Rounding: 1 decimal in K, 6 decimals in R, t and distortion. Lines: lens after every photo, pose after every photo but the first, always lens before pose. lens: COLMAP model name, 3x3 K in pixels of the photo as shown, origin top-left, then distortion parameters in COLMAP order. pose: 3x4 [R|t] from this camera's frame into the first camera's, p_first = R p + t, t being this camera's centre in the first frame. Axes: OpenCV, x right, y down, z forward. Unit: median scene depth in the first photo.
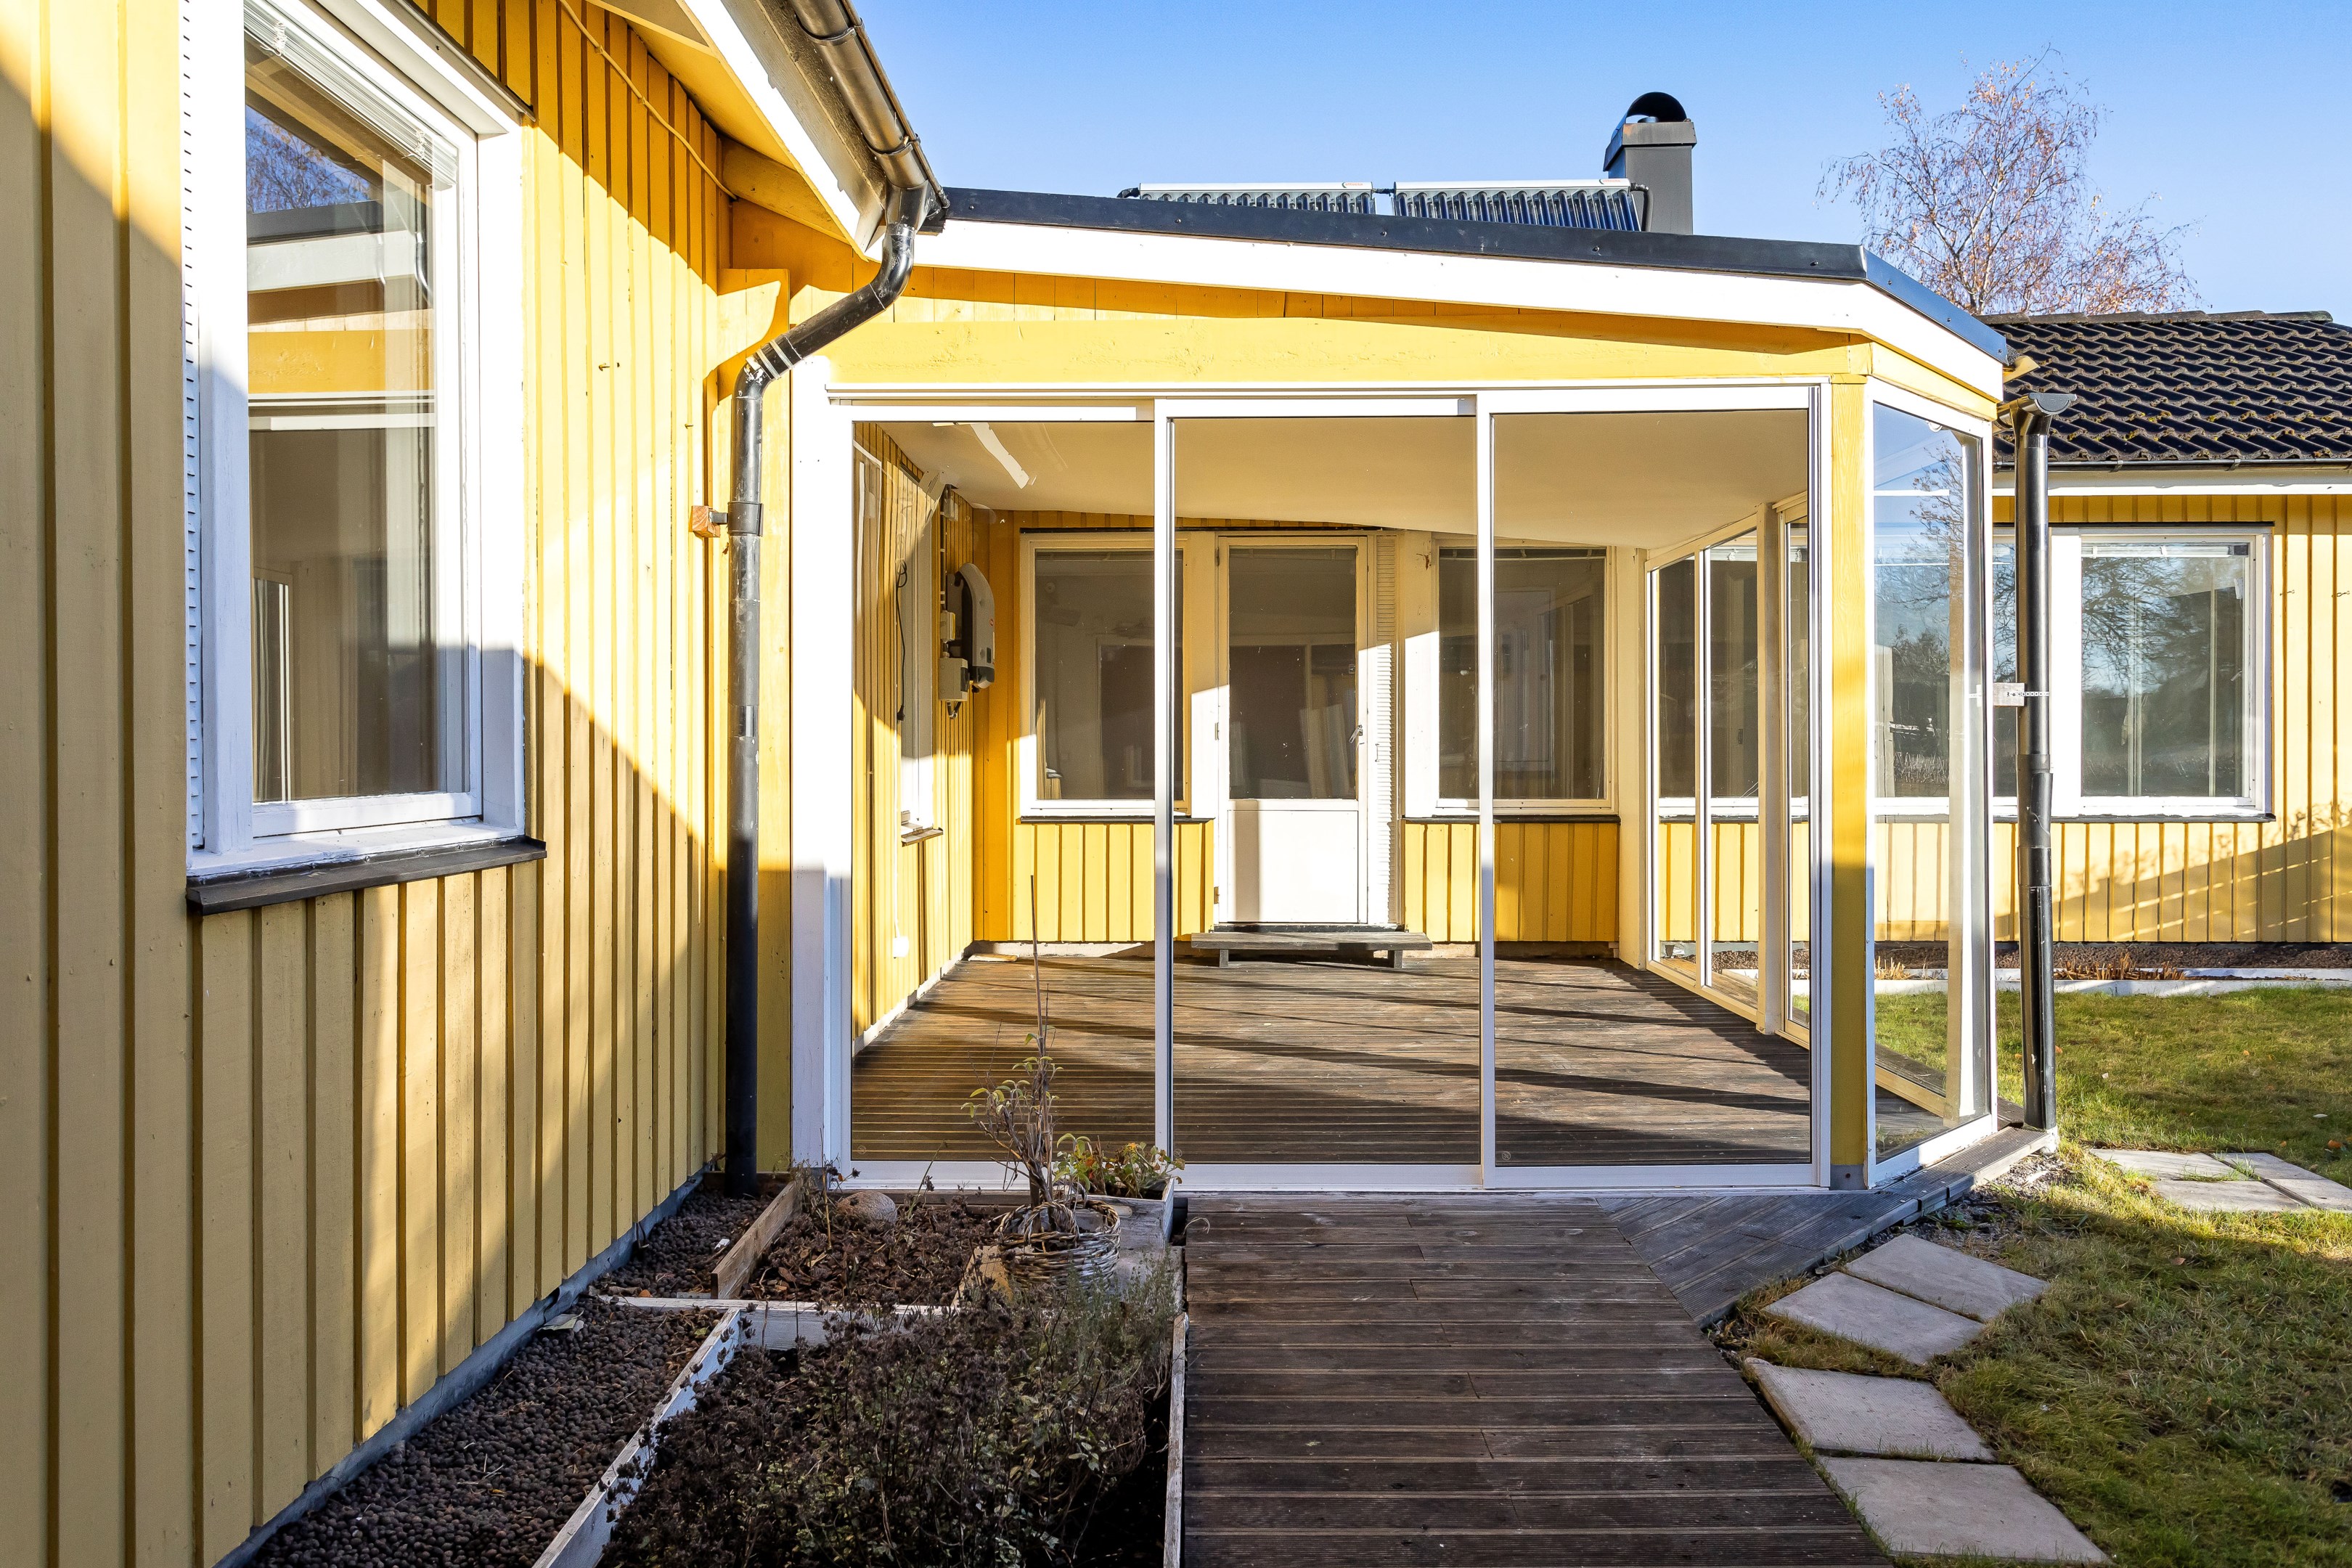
lens RADIAL K [[1696.2, 0, 1116.4], [0, 1696.2, 750.2], [0, 0, 1]] dist [-0.001422, 0.009668]
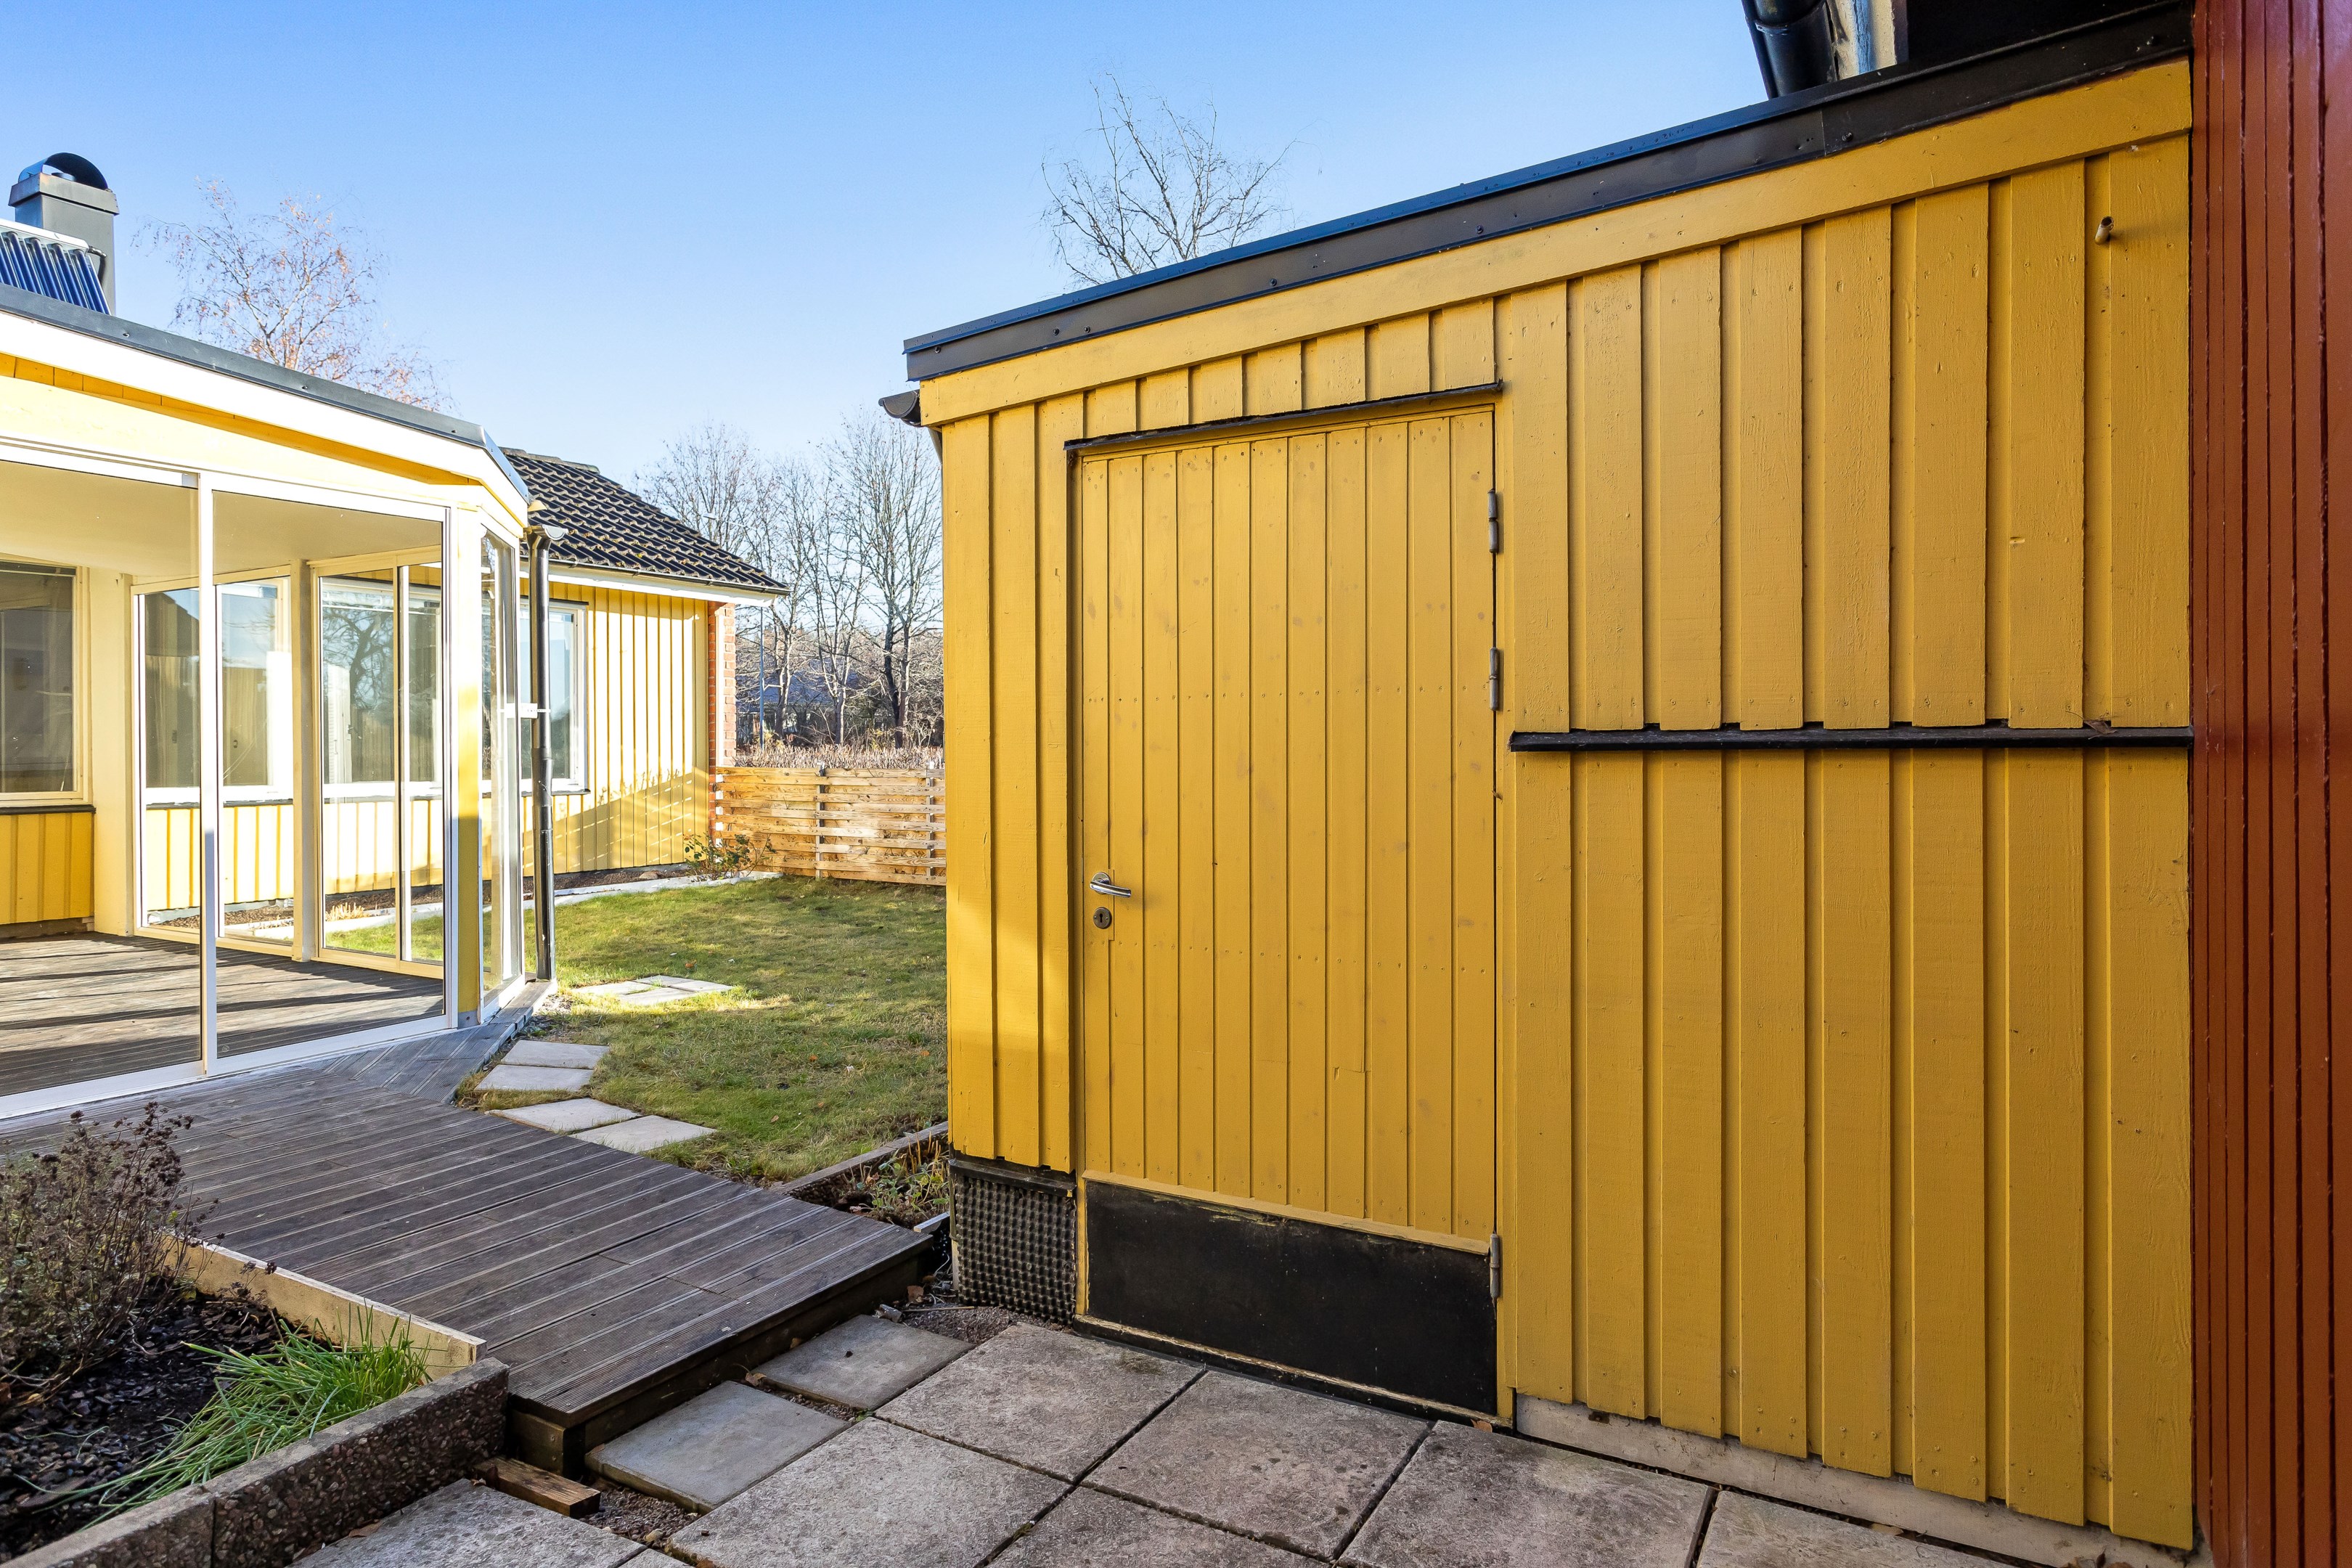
lens RADIAL K [[1355.2, 0, 1182.5], [0, 1355.2, 758.8], [0, 0, 1]] dist [0.035338, 0.000601]
pose [[0.475180, -0.006907, 0.879862, -0.186436], [0.002439, 0.999976, 0.006533, 0.003238], [-0.879885, -0.000958, 0.475185, -0.089502]]
